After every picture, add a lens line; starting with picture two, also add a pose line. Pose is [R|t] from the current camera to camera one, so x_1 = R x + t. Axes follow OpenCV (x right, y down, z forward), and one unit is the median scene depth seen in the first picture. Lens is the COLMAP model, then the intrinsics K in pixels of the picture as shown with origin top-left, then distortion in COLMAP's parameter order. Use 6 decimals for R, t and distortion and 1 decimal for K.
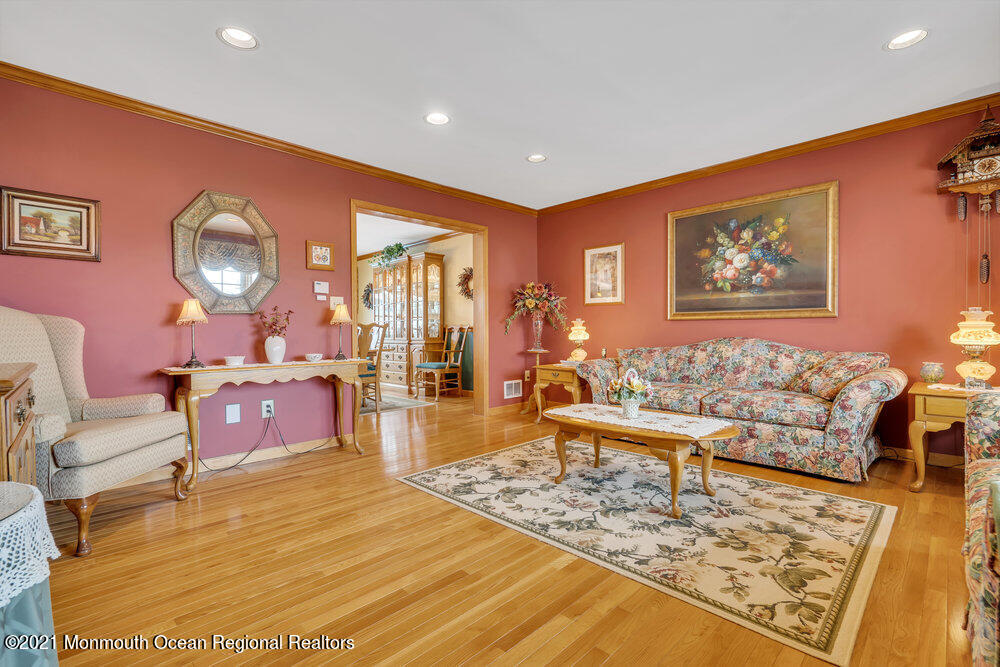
lens RADIAL K [[449.3, 0, 500.0], [0, 449.3, 333.5], [0, 0, 1]] dist [-0.001755, -0.000212]
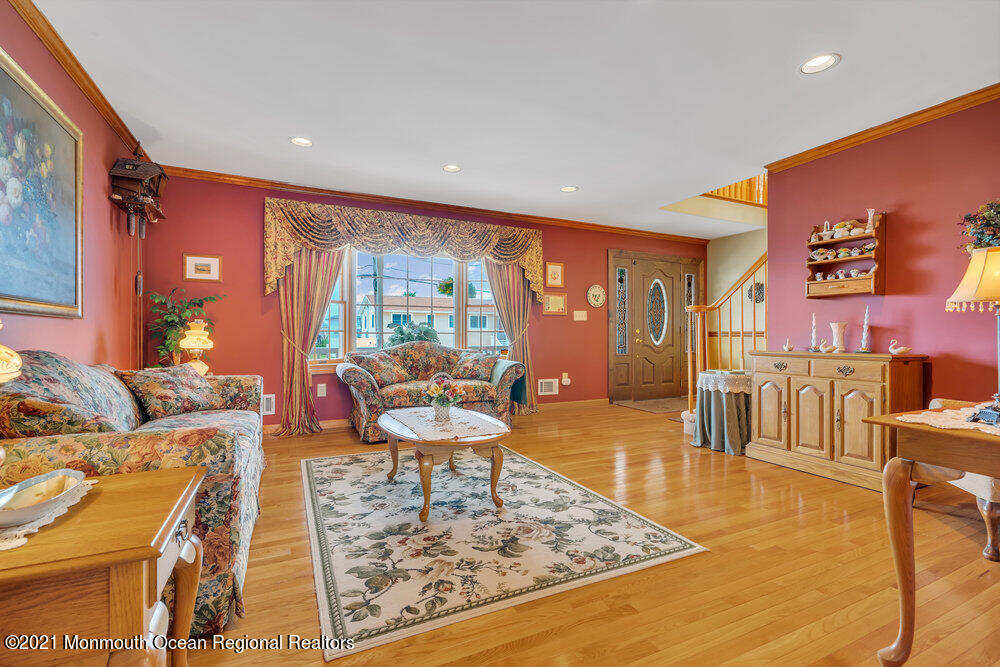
lens RADIAL K [[449.3, 0, 500.0], [0, 449.3, 333.5], [0, 0, 1]] dist [-0.001755, -0.000212]
pose [[-0.946947, 0.006451, 0.321324, -0.158544], [0.004457, 0.999966, -0.006940, -0.005642], [-0.321358, -0.005140, -0.946944, 1.803950]]
